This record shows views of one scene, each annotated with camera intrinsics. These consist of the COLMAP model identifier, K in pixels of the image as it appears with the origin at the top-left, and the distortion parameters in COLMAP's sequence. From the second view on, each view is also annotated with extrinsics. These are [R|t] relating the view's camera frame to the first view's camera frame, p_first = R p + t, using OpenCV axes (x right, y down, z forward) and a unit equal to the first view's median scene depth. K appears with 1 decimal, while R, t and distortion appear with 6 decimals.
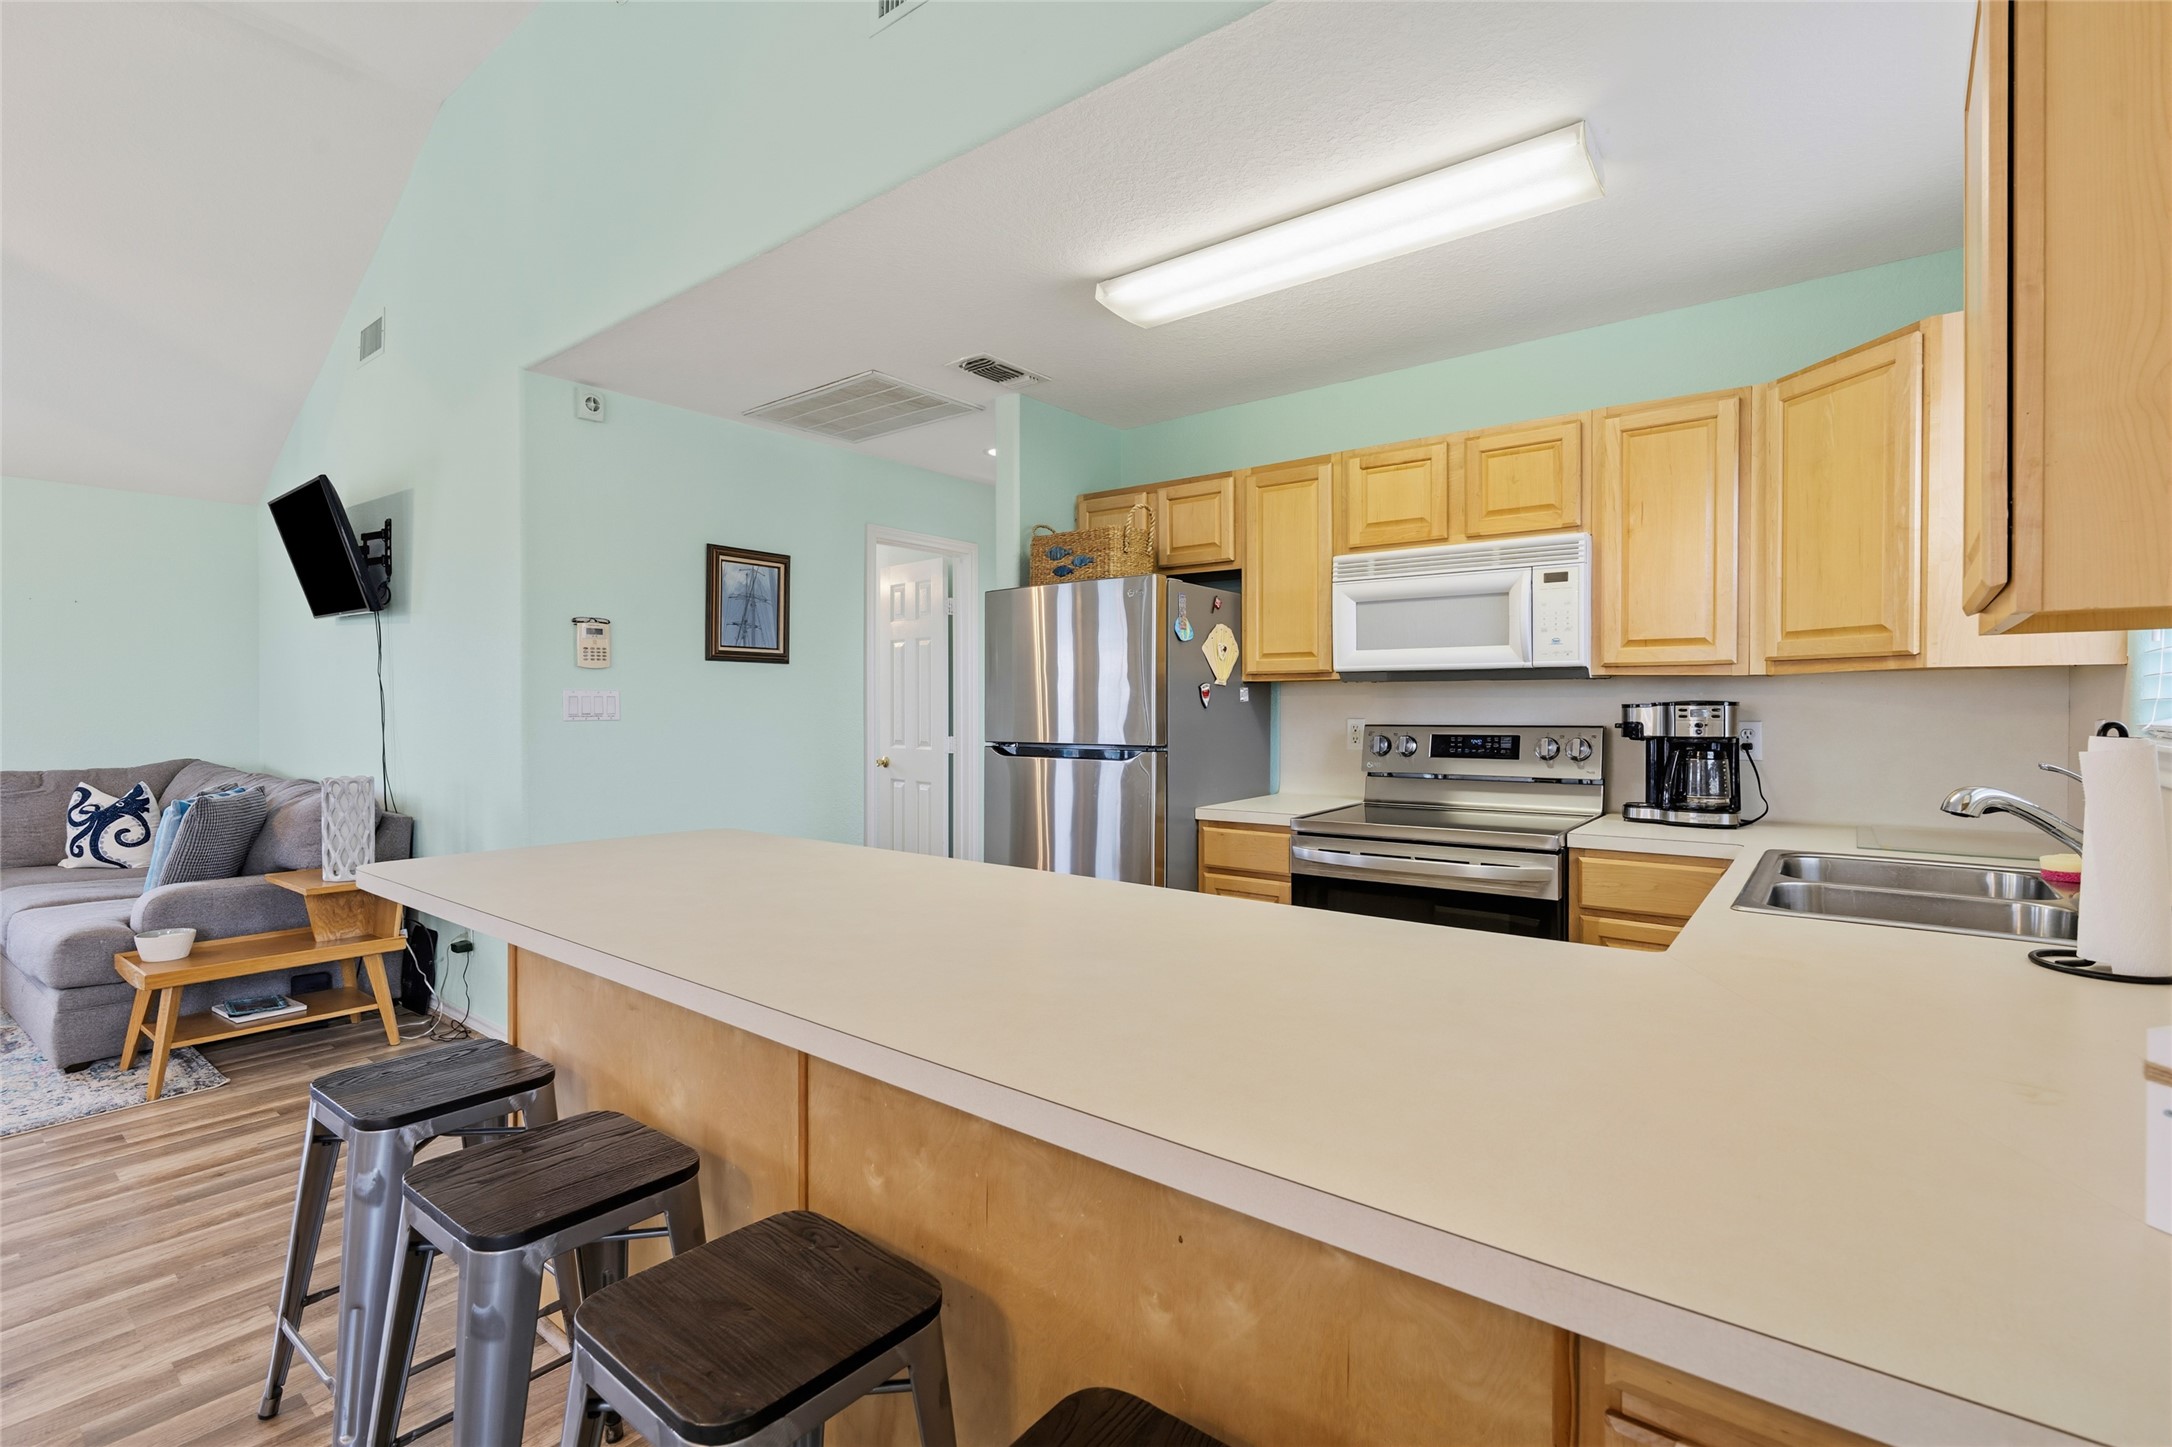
lens RADIAL K [[982.1, 0, 1065.8], [0, 982.1, 712.1], [0, 0, 1]] dist [-0.011817, 0.003858]
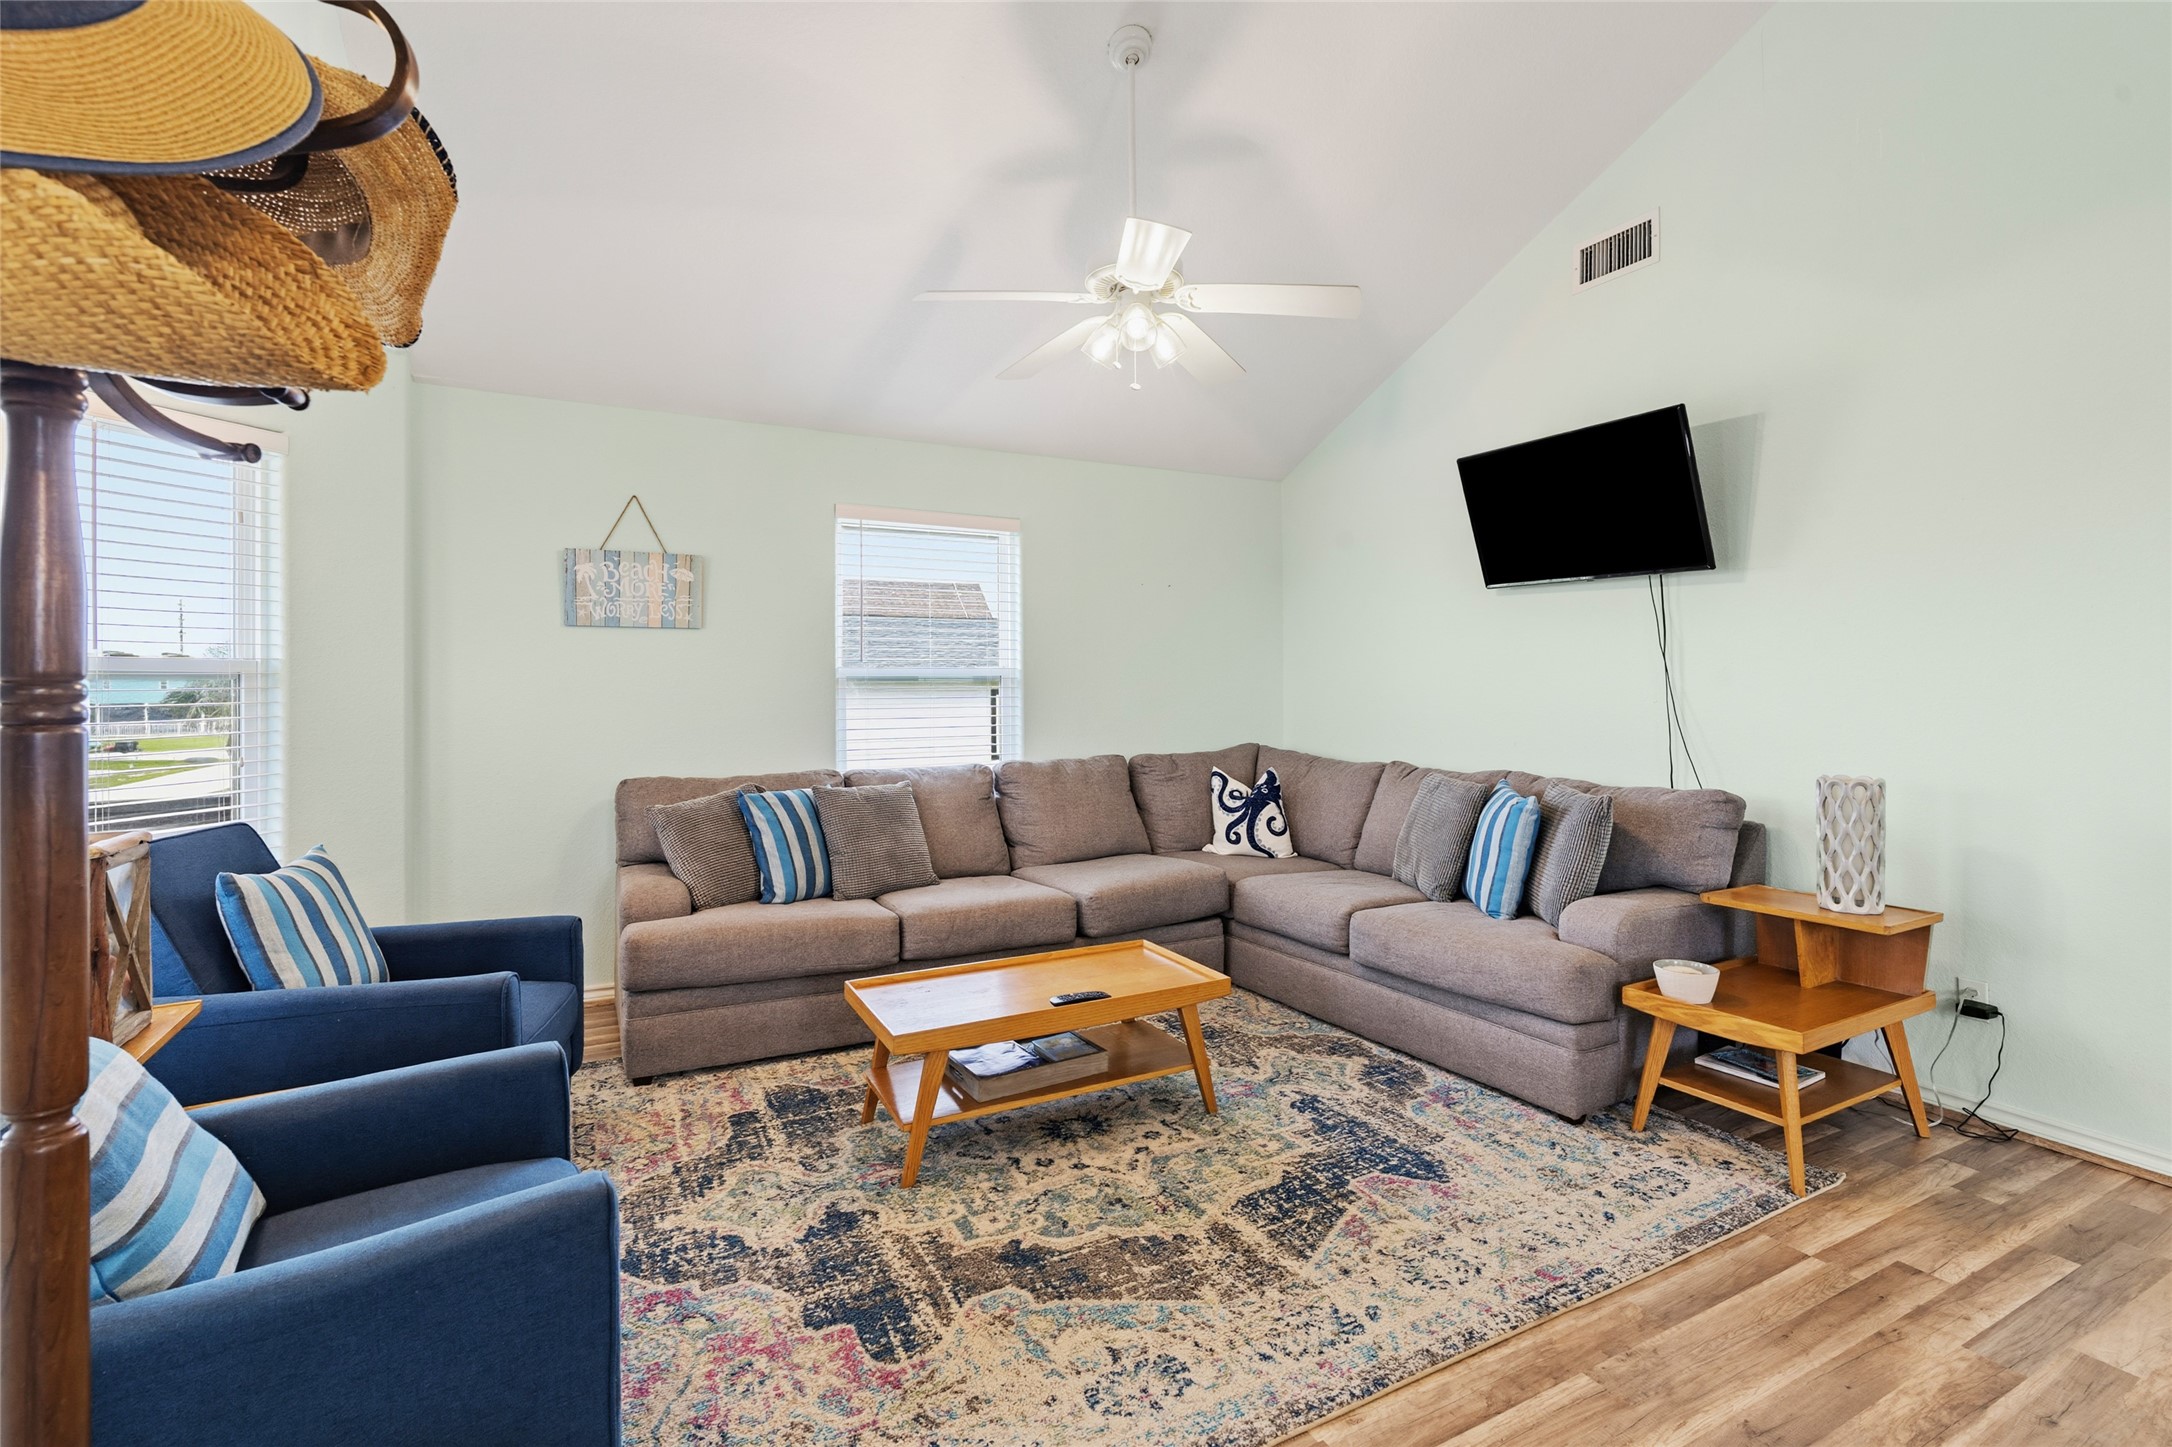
lens RADIAL K [[982.1, 0, 1086.1], [0, 982.1, 681.8], [0, 0, 1]] dist [-0.011817, 0.003858]
pose [[0.914591, -0.010548, -0.404243, -1.064100], [0.006219, 0.999908, -0.012022, -0.003841], [0.404332, 0.008482, 0.914573, 0.056058]]
